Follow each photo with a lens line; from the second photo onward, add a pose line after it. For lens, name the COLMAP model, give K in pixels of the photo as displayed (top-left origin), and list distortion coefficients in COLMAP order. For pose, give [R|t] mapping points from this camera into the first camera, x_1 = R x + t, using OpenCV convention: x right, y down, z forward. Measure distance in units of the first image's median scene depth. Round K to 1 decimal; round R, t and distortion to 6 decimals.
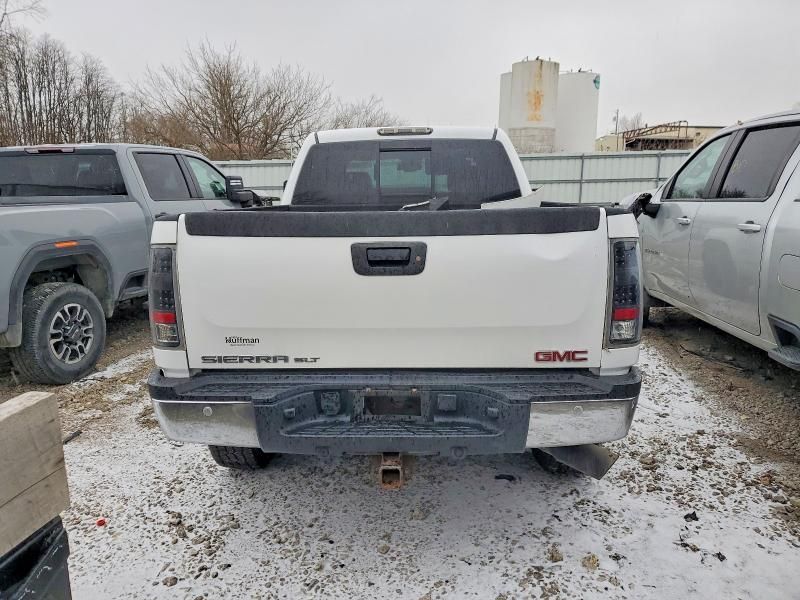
lens RADIAL K [[633.3, 0, 400.0], [0, 633.3, 300.0], [0, 0, 1]] dist [0.011565, 0.000558]
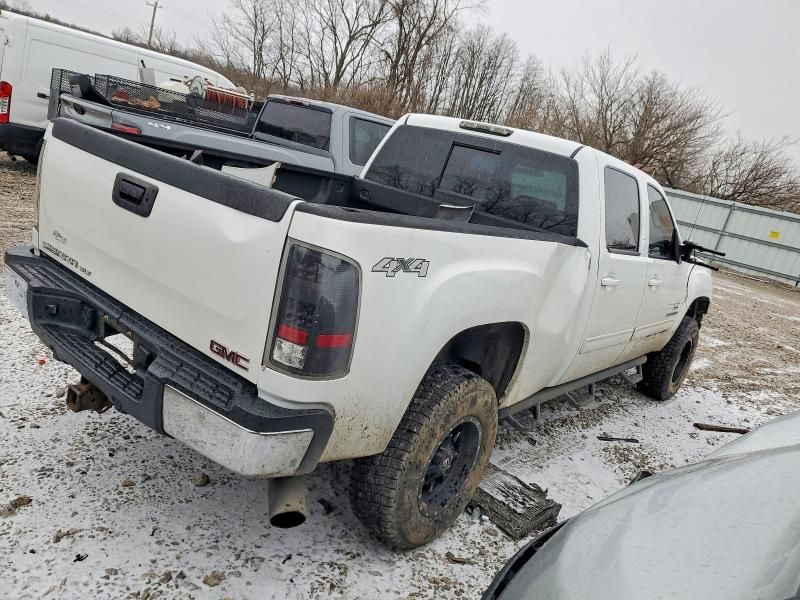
lens RADIAL K [[633.3, 0, 400.0], [0, 633.3, 300.0], [0, 0, 1]] dist [0.011565, 0.000558]
pose [[0.773828, 0.330373, -0.540411, 0.754649], [-0.342088, 0.936048, 0.082397, -0.113786], [0.533072, 0.121107, 0.837357, 0.337938]]
